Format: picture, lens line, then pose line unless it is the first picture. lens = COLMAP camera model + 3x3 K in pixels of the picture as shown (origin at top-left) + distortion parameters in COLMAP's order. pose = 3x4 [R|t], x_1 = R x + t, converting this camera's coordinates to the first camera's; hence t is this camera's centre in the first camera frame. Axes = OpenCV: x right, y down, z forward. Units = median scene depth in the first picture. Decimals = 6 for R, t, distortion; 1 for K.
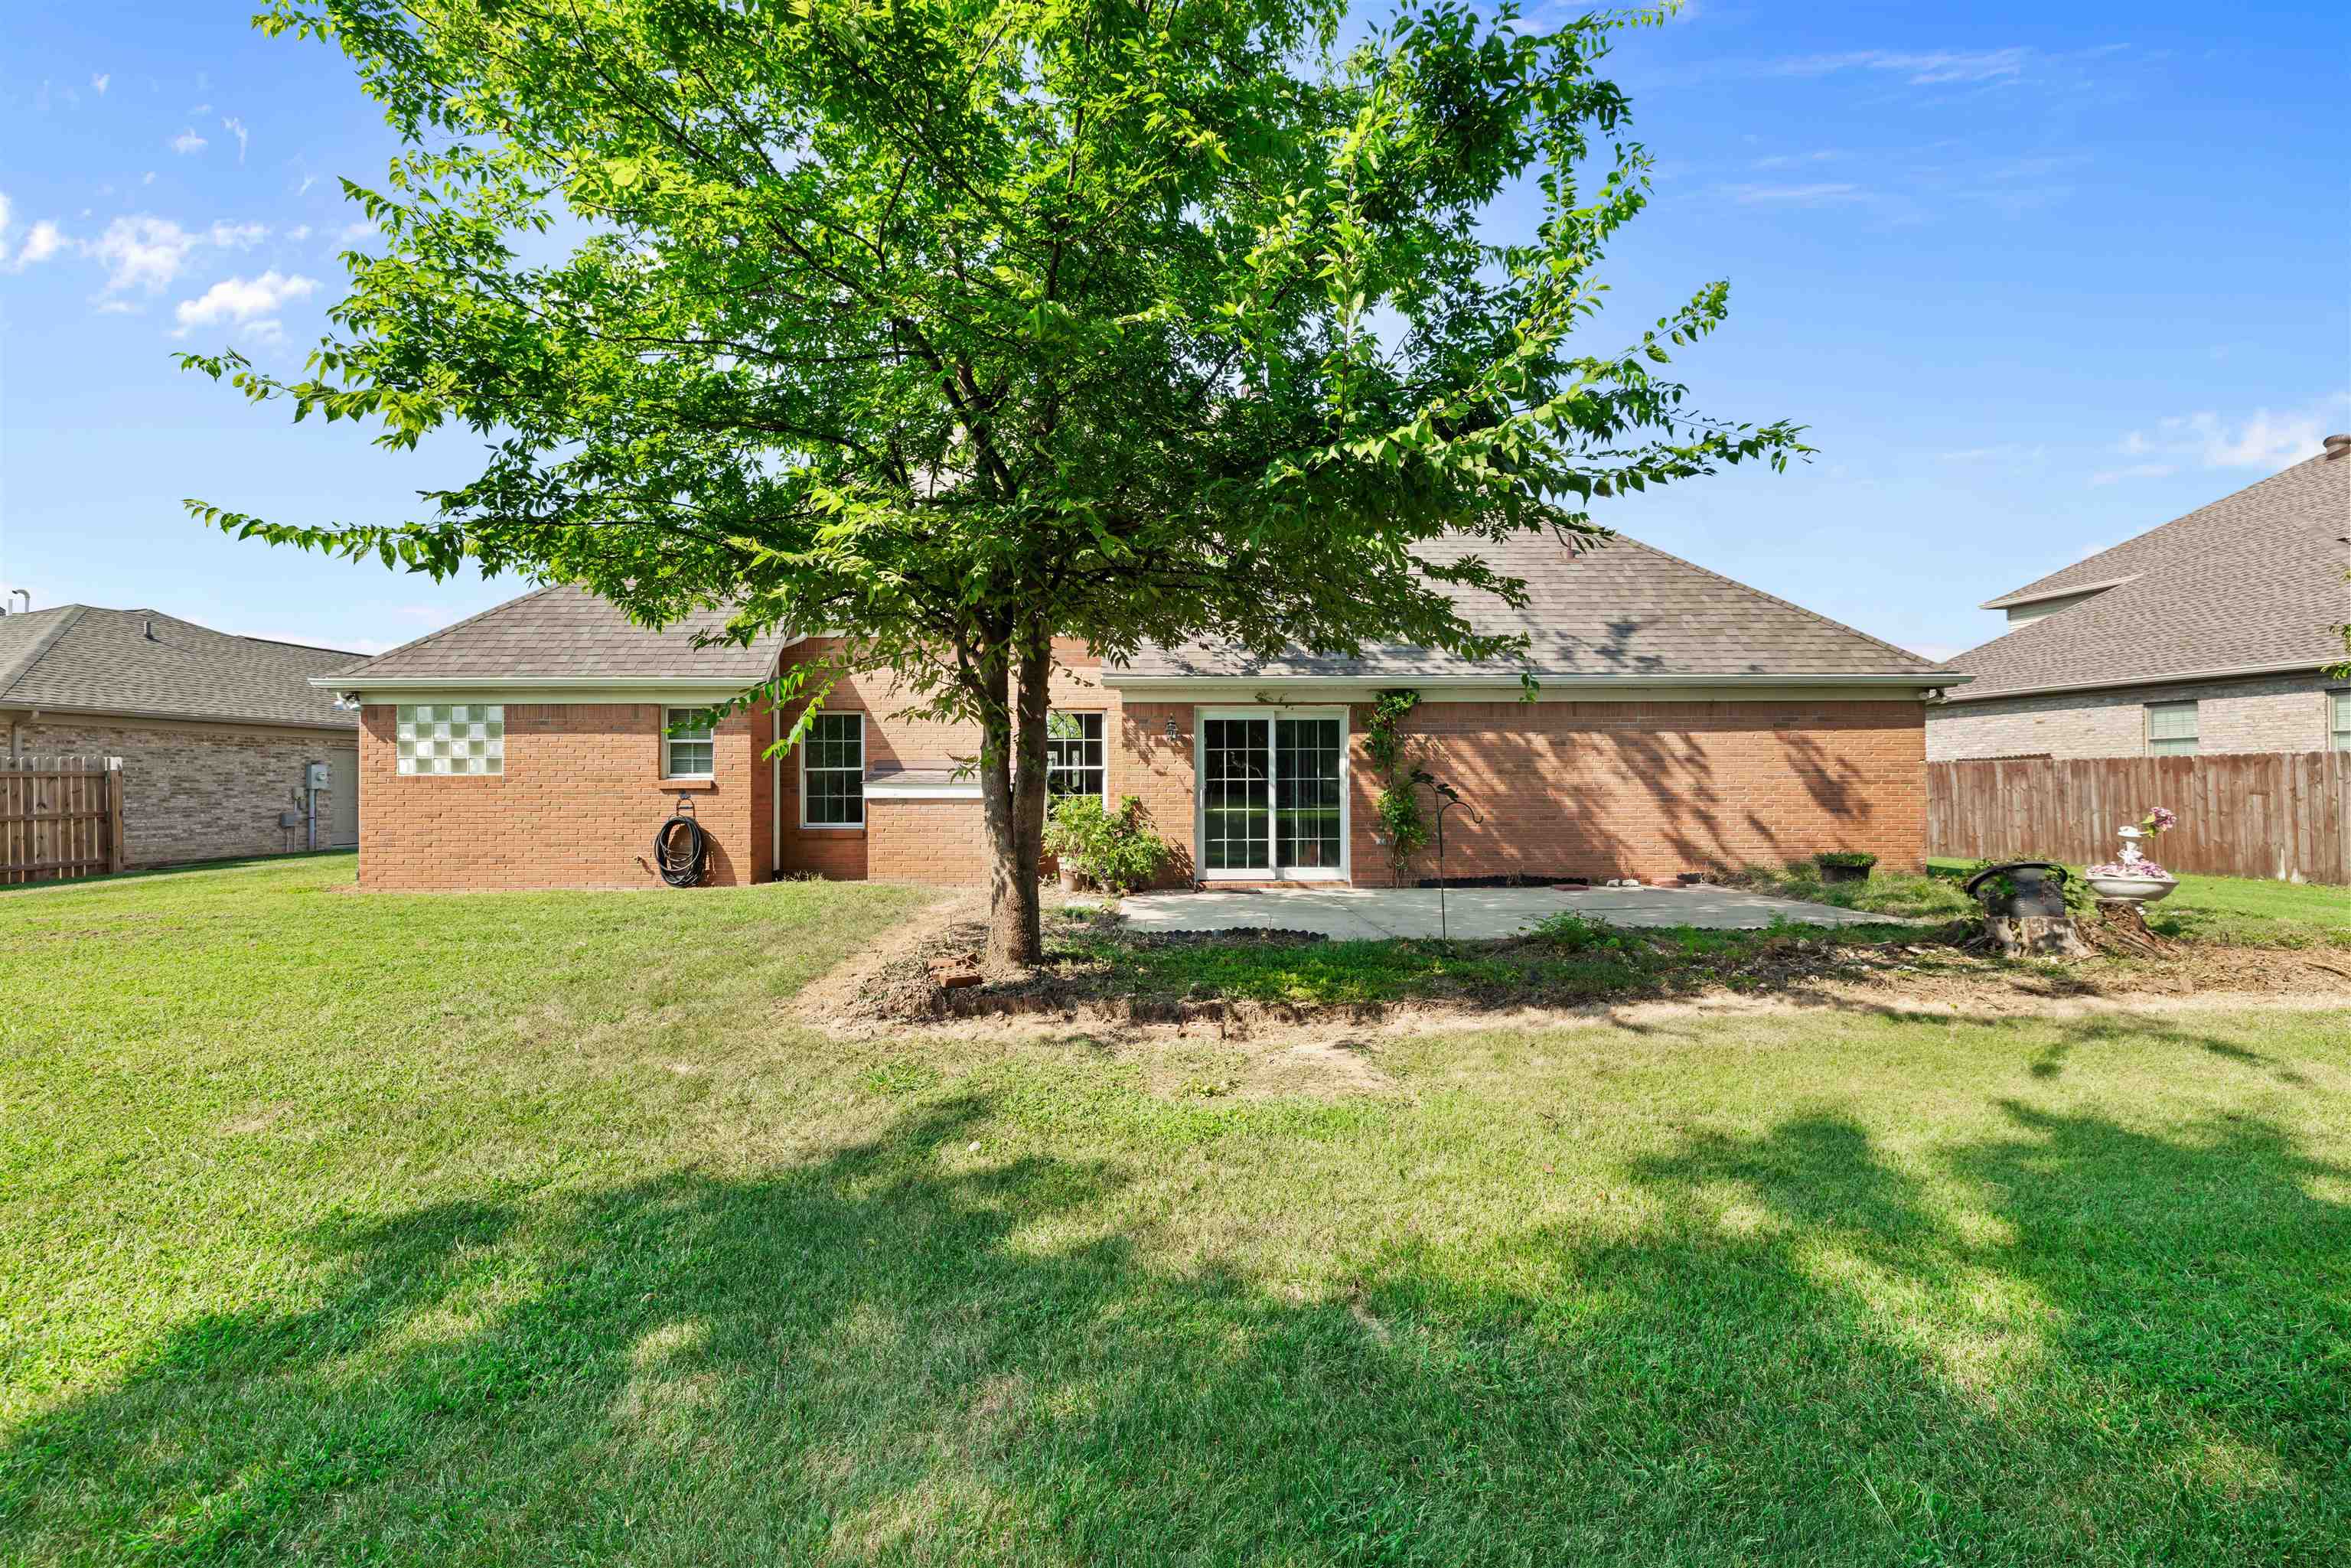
lens RADIAL K [[994.4, 0, 1175.5], [0, 994.4, 784.0], [0, 0, 1]] dist [-0.002472, -0.000068]
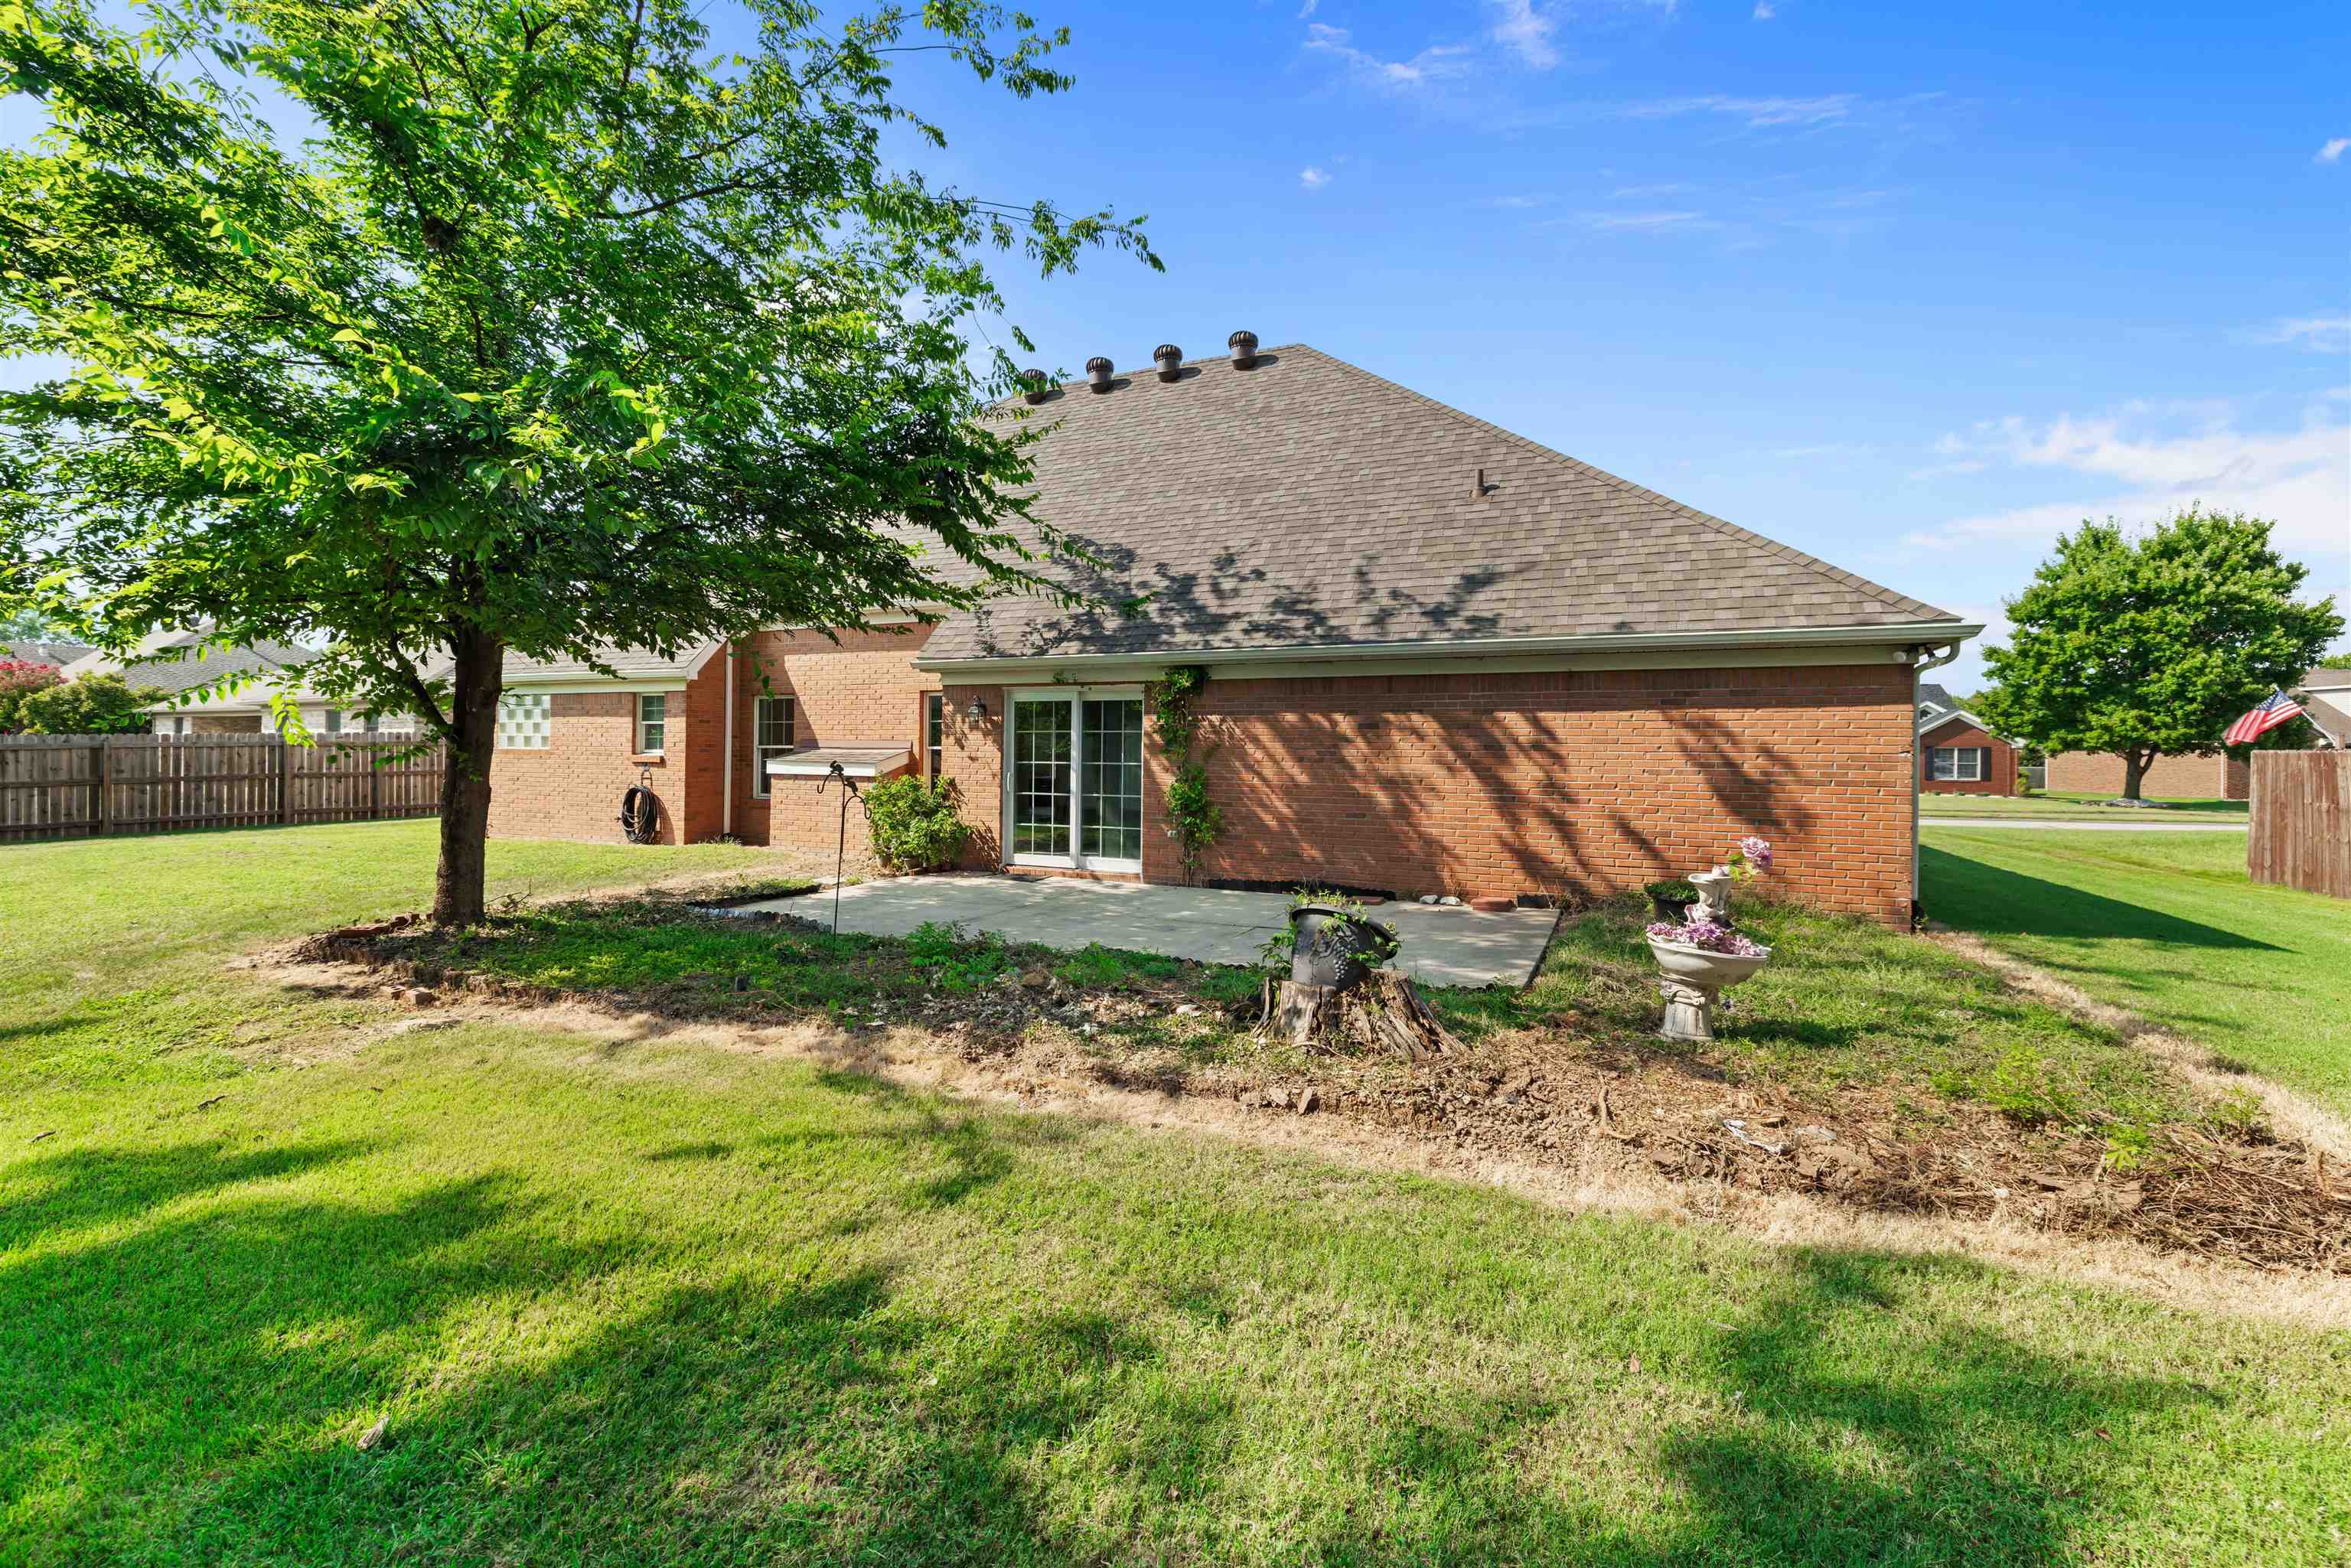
lens RADIAL K [[1013.1, 0, 1165.8], [0, 1013.1, 760.5], [0, 0, 1]] dist [0.000033, -0.000074]
pose [[0.900510, 0.016950, -0.434505, 0.599983], [-0.014508, 0.999855, 0.008936, -0.017224], [0.434593, -0.001743, 0.900625, 0.164087]]
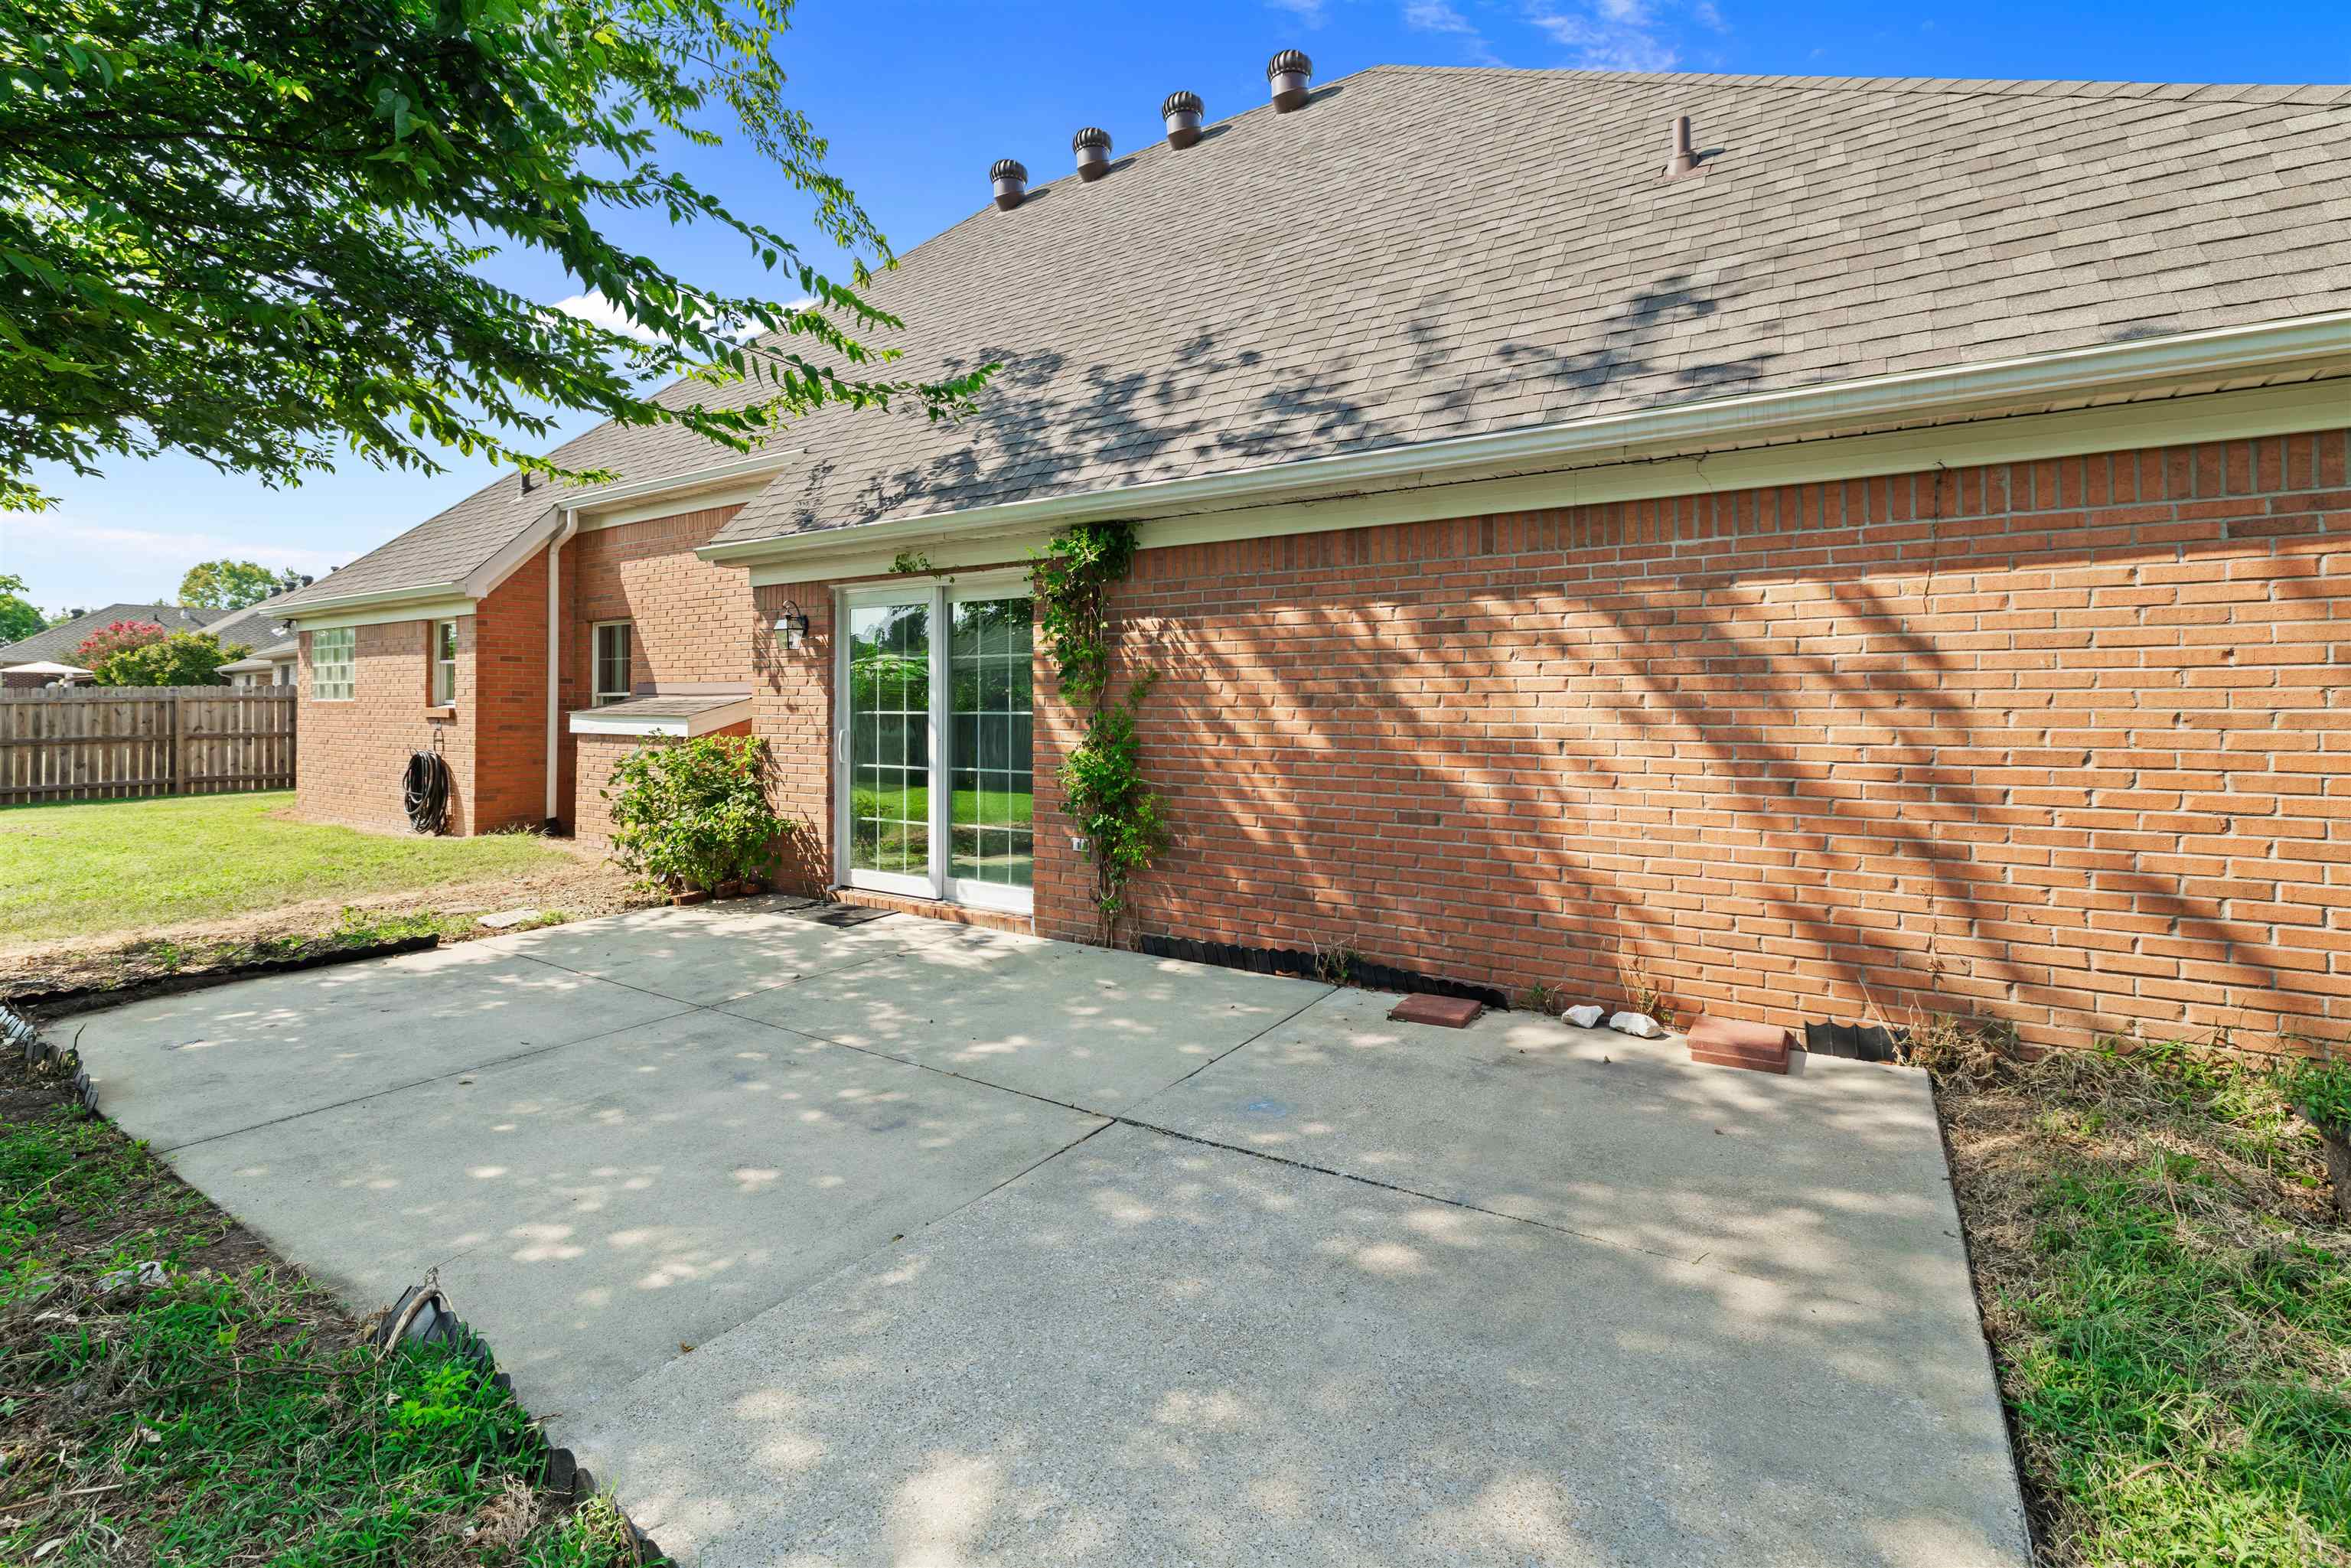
lens RADIAL K [[1025.3, 0, 1178.2], [0, 1025.3, 700.0], [0, 0, 1]] dist [-0.001818, -0.000262]
pose [[0.831921, 0.002757, -0.554887, 0.519197], [-0.004587, 0.999988, -0.001908, -0.011464], [0.554875, 0.004132, 0.831923, 0.611051]]
